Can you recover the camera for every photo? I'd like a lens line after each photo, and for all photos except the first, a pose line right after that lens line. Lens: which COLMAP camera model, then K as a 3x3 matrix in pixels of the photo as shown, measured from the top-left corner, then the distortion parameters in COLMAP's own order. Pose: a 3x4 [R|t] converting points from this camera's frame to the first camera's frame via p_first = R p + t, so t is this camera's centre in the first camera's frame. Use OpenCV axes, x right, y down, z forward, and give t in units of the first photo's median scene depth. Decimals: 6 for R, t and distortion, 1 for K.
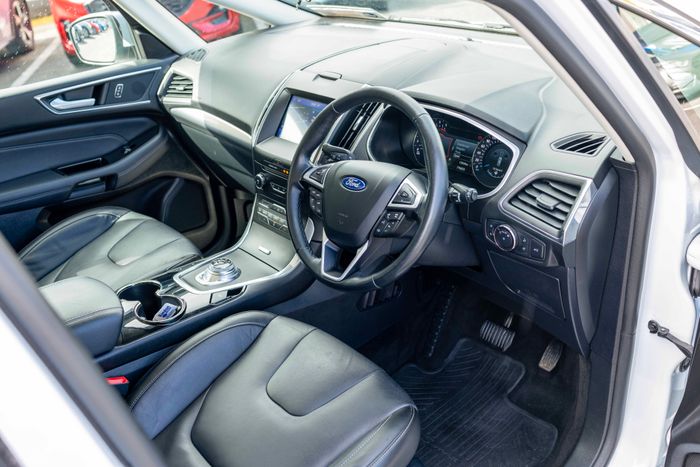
lens RADIAL K [[664.0, 0, 350.0], [0, 664.0, 233.5], [0, 0, 1]] dist [-0.005984, -0.007265]
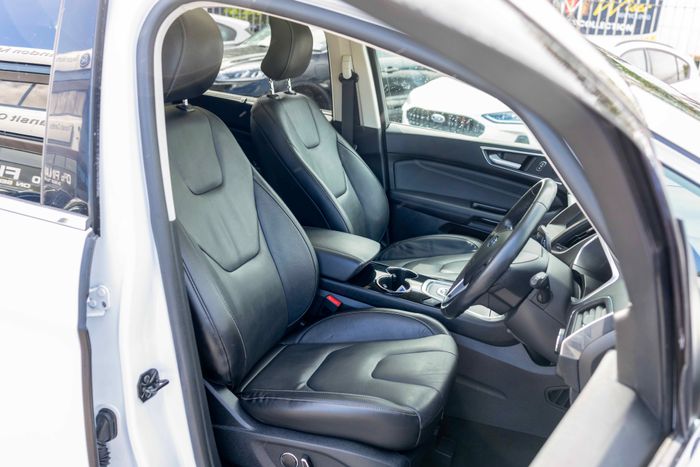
lens RADIAL K [[664.0, 0, 350.0], [0, 664.0, 233.5], [0, 0, 1]] dist [-0.005984, -0.007265]
pose [[0.486704, 0.377991, -0.787554, 0.609237], [-0.514871, 0.852430, 0.090942, -0.046553], [0.705710, 0.361227, 0.609498, 0.052768]]
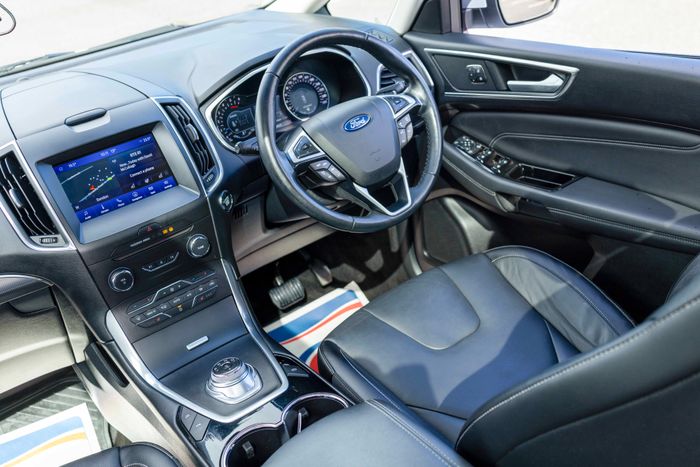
lens RADIAL K [[664.0, 0, 350.0], [0, 664.0, 233.5], [0, 0, 1]] dist [-0.005984, -0.007265]
pose [[0.095509, -0.430426, 0.897558, -0.698437], [0.568890, 0.763521, 0.305613, -0.188709], [-0.816849, 0.481423, 0.317789, 0.561034]]
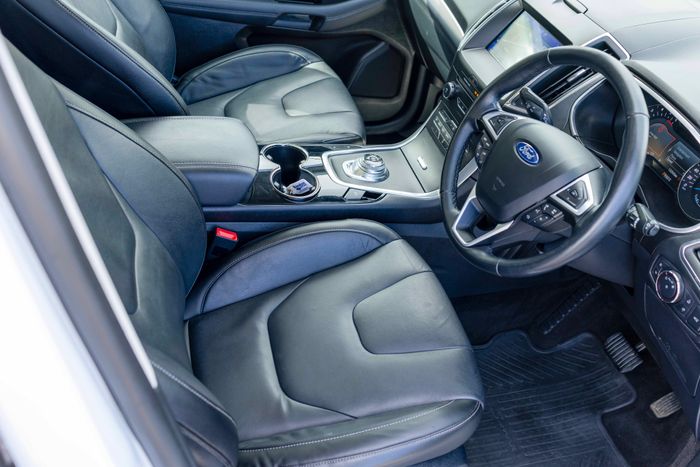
lens RADIAL K [[663.4, 0, 350.0], [0, 663.4, 233.5], [0, 0, 1]] dist [-0.002997, -0.002372]
pose [[0.878388, 0.426985, -0.214752, 0.023694], [-0.371872, 0.892823, 0.254124, -0.083988], [0.300243, -0.143359, 0.943028, 0.076417]]
